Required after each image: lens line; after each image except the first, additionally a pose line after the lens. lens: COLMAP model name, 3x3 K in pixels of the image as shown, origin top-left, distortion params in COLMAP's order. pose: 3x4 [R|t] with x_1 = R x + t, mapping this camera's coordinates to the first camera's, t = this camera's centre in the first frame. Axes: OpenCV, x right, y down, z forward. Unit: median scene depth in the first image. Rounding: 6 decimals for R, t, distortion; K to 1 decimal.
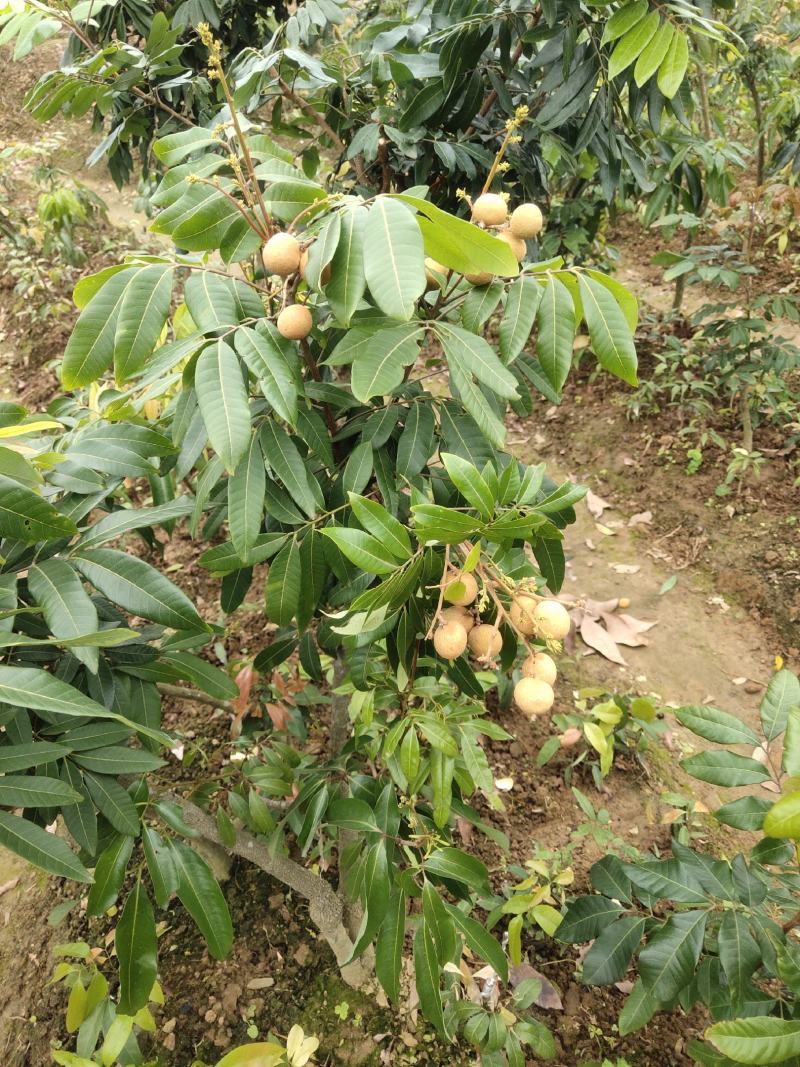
lens RADIAL K [[805.6, 0, 400.0], [0, 805.6, 533.5], [0, 0, 1]] dist [0.030378, -0.024137]
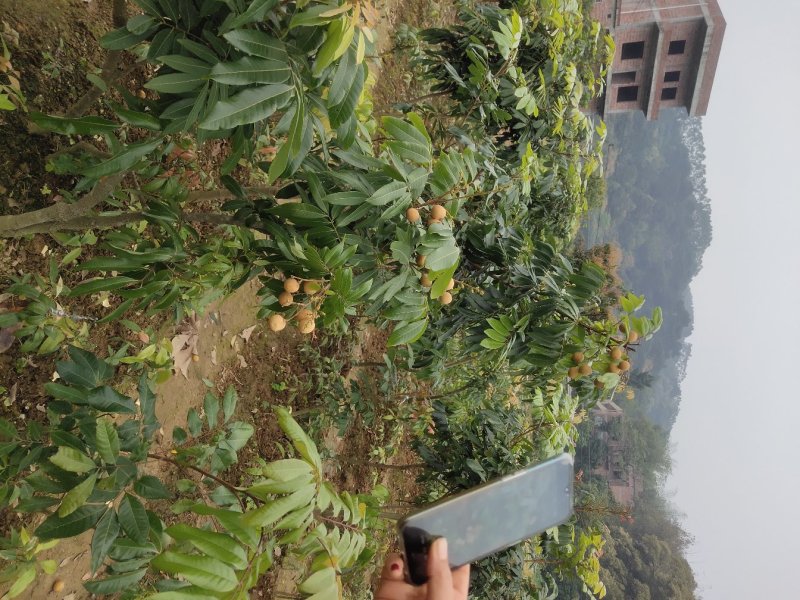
lens RADIAL K [[604.0, 0, 400.0], [0, 604.0, 300.0], [0, 0, 1]] dist [0.030378, -0.024137]
pose [[0.022051, 0.977458, 0.209974, -0.517287], [-0.917644, 0.103145, -0.383785, 1.032712], [-0.396791, -0.184219, 0.899233, -1.452679]]
